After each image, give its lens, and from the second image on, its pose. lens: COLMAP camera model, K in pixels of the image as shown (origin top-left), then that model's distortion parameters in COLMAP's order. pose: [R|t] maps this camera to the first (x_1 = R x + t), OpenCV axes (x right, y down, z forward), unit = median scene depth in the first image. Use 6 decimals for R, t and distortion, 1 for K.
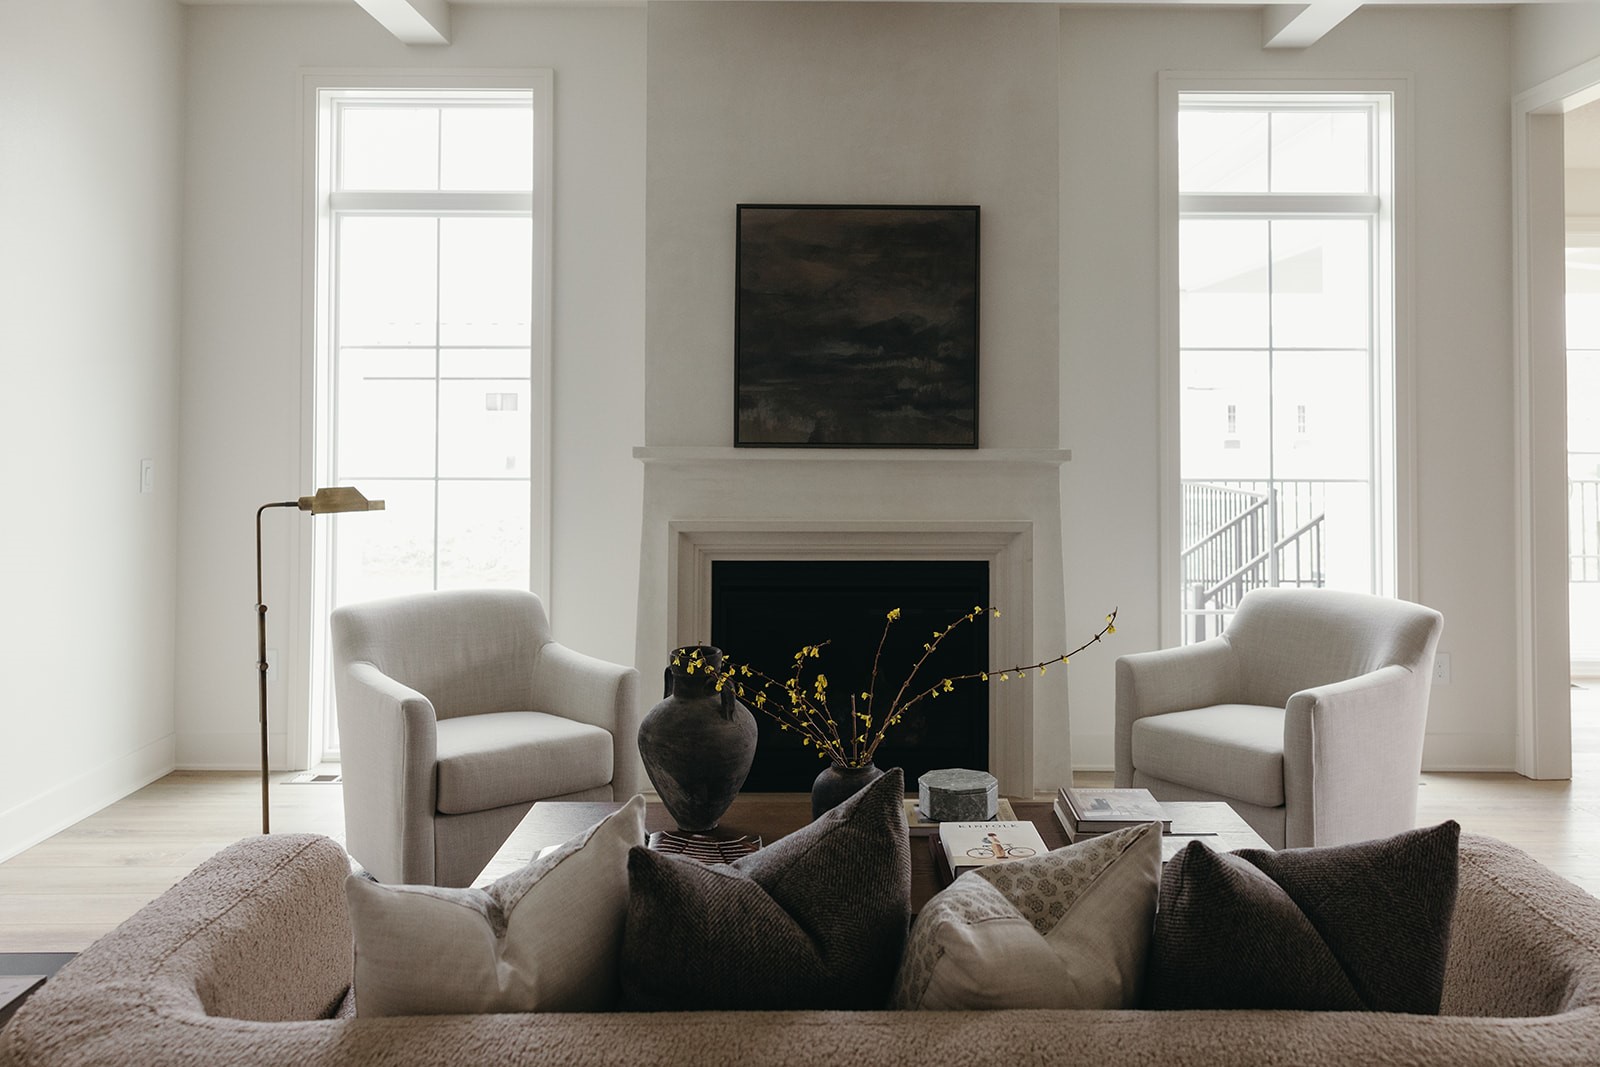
lens RADIAL K [[1284.3, 0, 856.5], [0, 1284.3, 382.7], [0, 0, 1]] dist [0.001518, 0.010059]
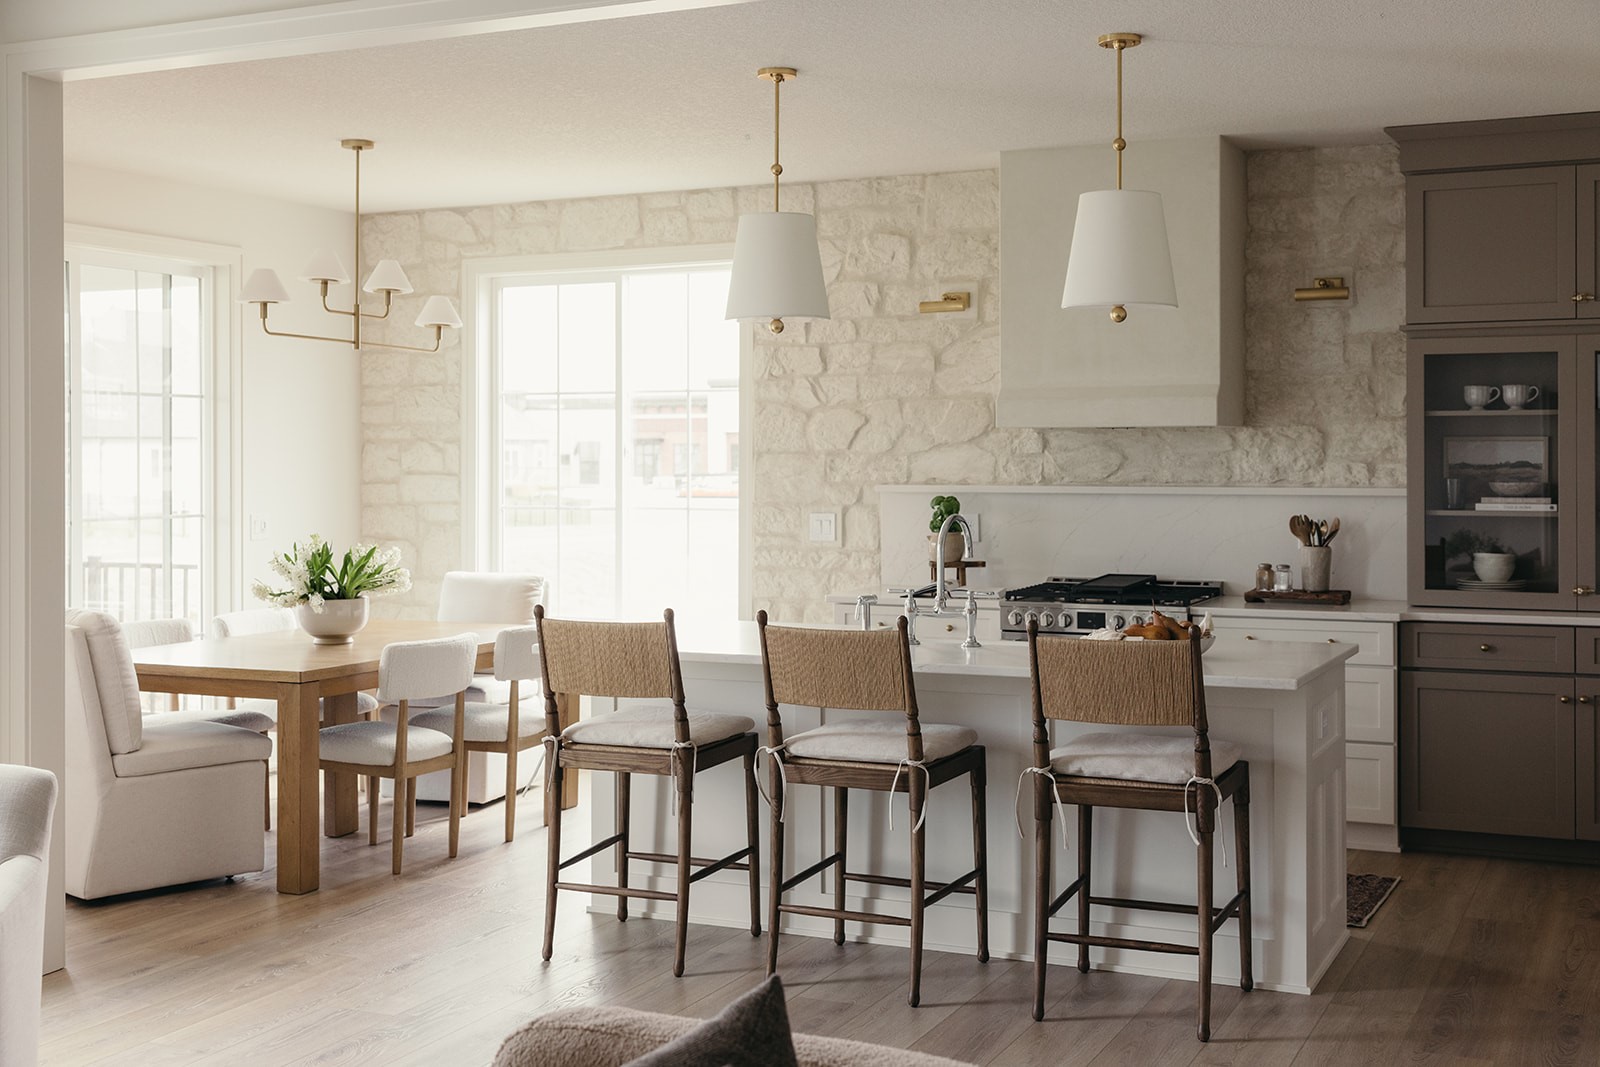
lens RADIAL K [[1888.2, 0, 780.9], [0, 1888.2, 447.6], [0, 0, 1]] dist [0.002055, 0.000000]
pose [[0.439362, -0.000468, 0.898310, -0.265700], [-0.019745, 0.999753, 0.010178, -0.017352], [-0.898093, -0.022208, 0.439244, 0.146894]]
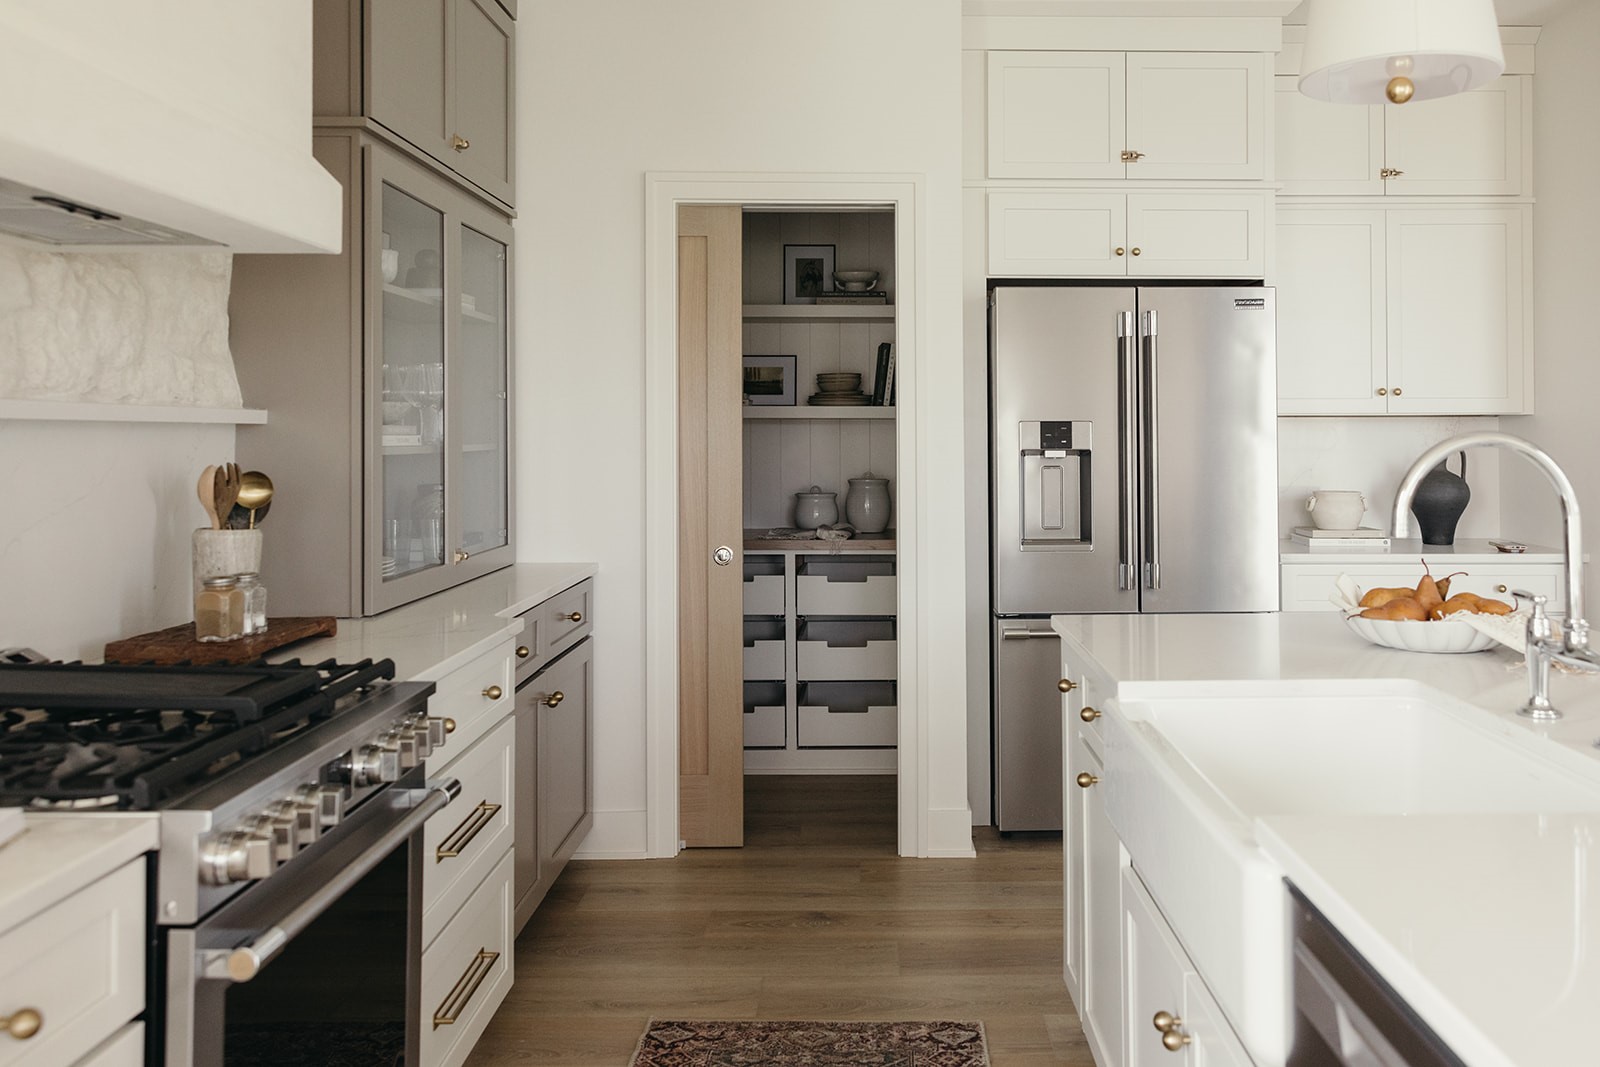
lens RADIAL K [[1343.8, 0, 899.4], [0, 1343.8, 395.8], [0, 0, 1]] dist [0.000703, -0.003319]
pose [[-0.999909, 0.000308, -0.013456, 1.067963], [0.001047, 0.998490, -0.054930, 0.048139], [0.013419, -0.054939, -0.998400, 0.961052]]
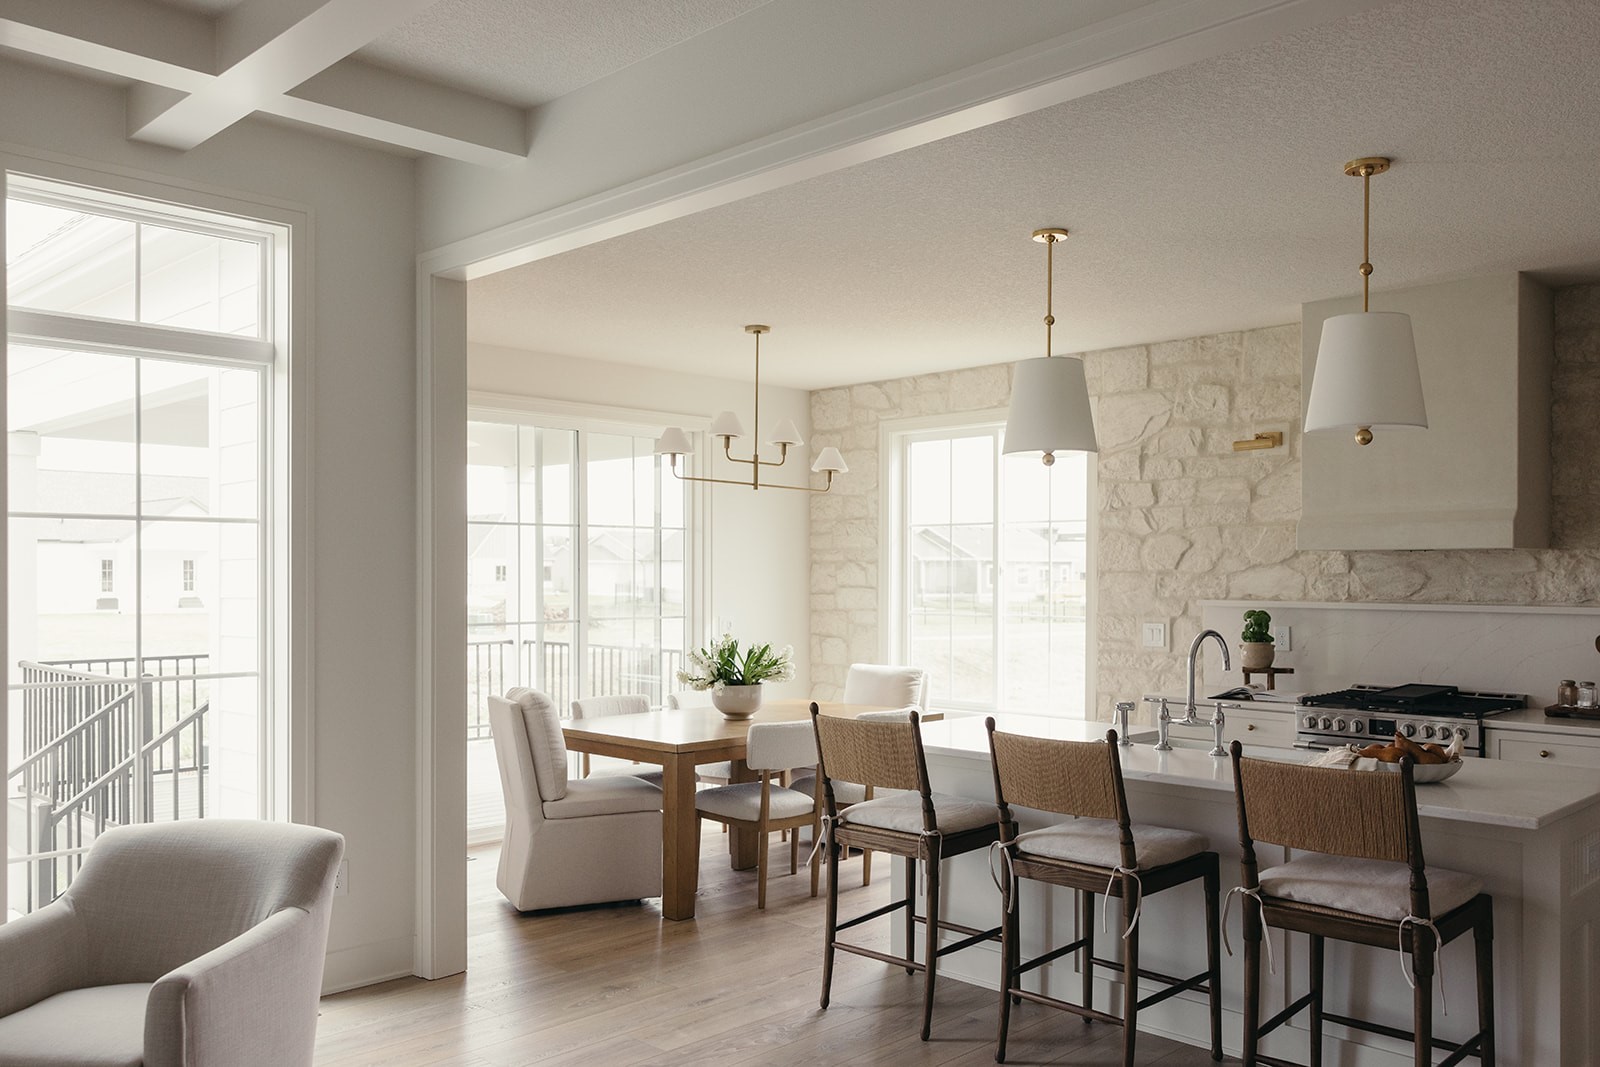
lens RADIAL K [[1284.3, 0, 797.9], [0, 1284.3, 576.3], [0, 0, 1]] dist [0.001518, 0.010059]
pose [[0.714003, -0.003884, 0.700132, 0.057974], [-0.017414, 0.999577, 0.023304, -0.017060], [-0.699926, -0.028831, 0.713633, 0.145636]]
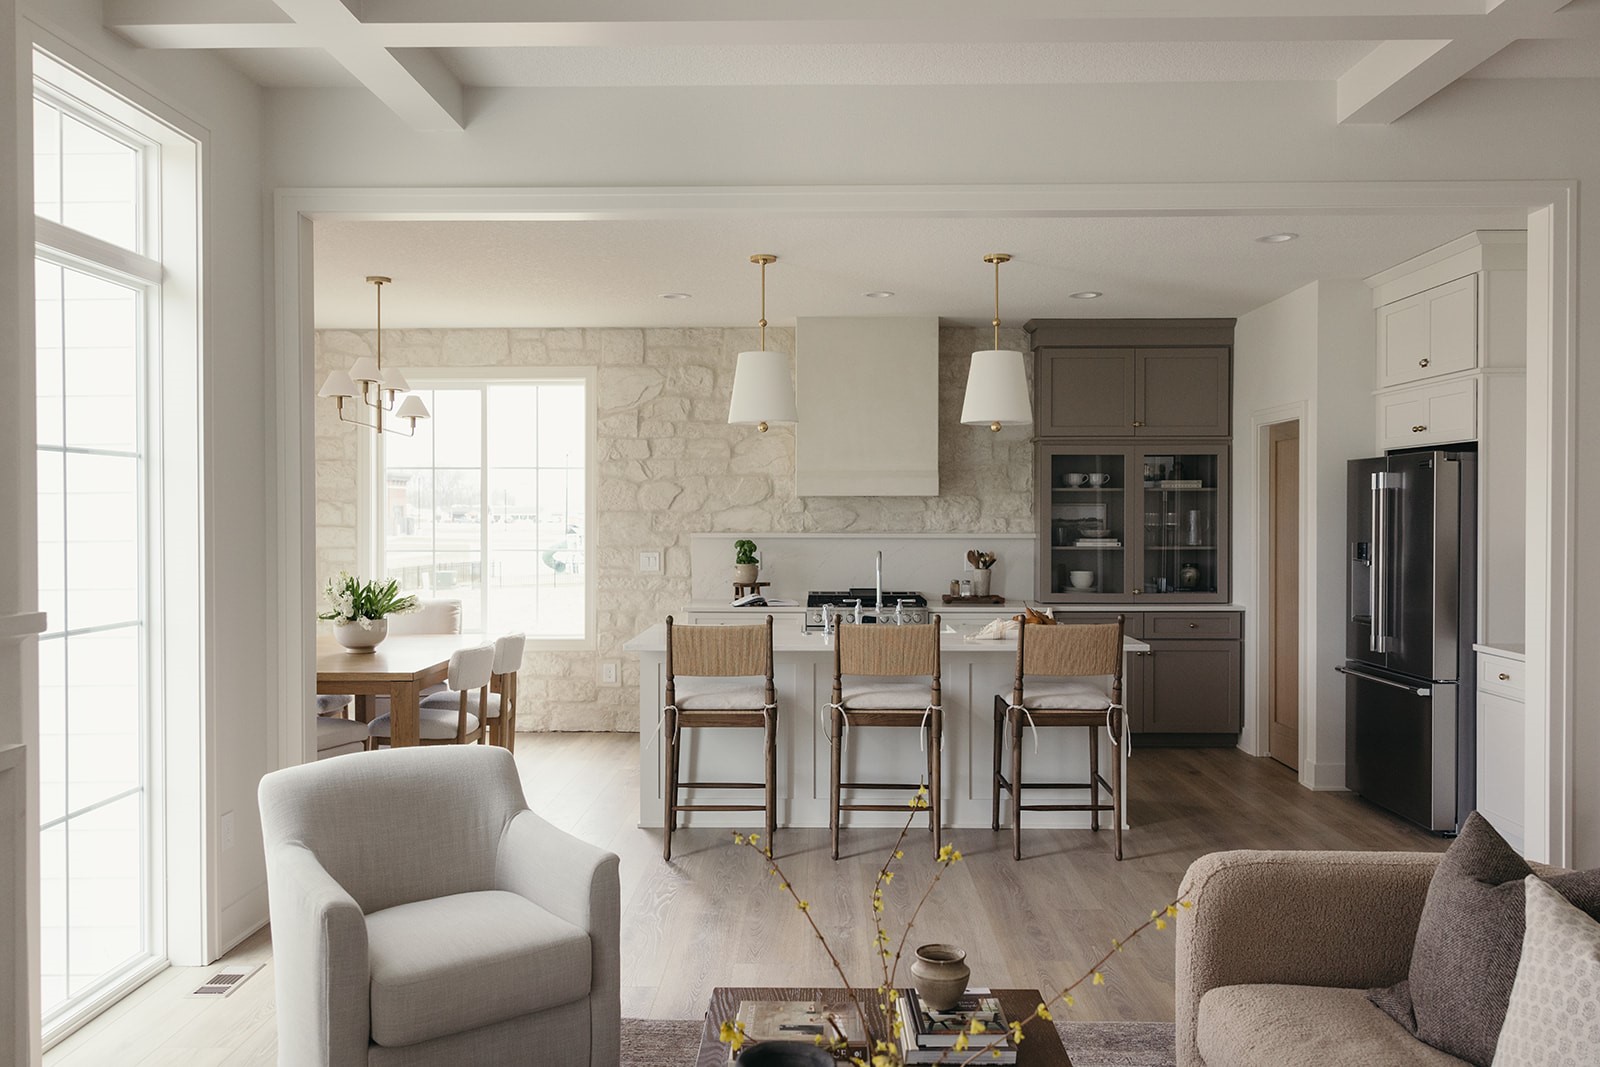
lens RADIAL K [[1284.3, 0, 786.0], [0, 1284.3, 513.1], [0, 0, 1]] dist [0.001518, 0.010059]
pose [[0.035712, -0.003259, 0.999357, -0.430218], [-0.026100, 0.999651, 0.004193, -0.005557], [-0.999021, -0.026233, 0.035614, 0.638413]]
